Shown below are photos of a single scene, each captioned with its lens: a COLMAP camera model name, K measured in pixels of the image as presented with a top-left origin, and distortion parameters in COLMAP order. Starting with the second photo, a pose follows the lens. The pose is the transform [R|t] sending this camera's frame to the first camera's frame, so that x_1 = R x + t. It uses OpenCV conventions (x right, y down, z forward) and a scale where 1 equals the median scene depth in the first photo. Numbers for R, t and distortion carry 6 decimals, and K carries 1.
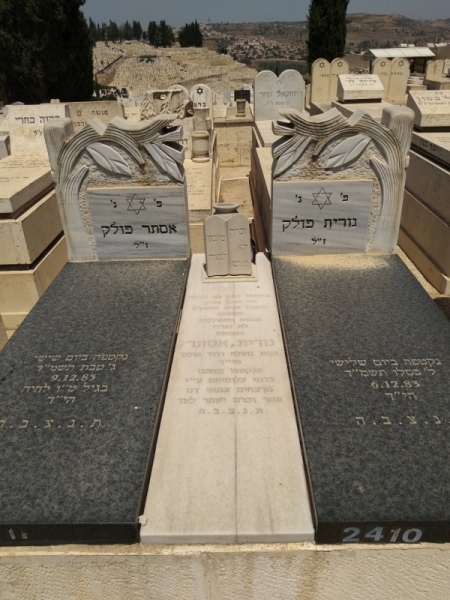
lens RADIAL K [[467.4, 0, 225.0], [0, 467.4, 300.0], [0, 0, 1]] dist [-0.009204, -0.013509]
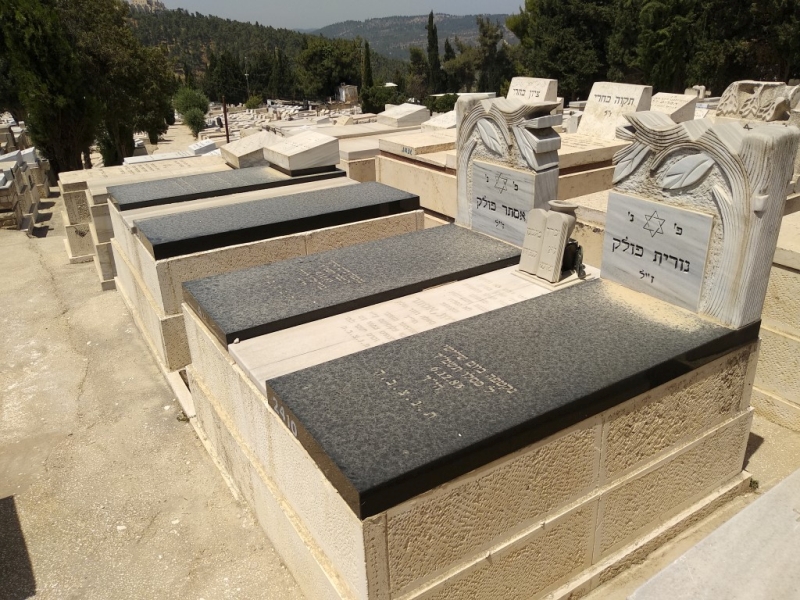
lens RADIAL K [[623.2, 0, 400.0], [0, 623.2, 300.0], [0, 0, 1]] dist [-0.009204, -0.013509]
pose [[0.551964, 0.351490, -0.756169, 0.816188], [-0.392074, 0.909724, 0.136673, -0.073094], [0.735944, 0.221036, 0.639945, 0.024214]]
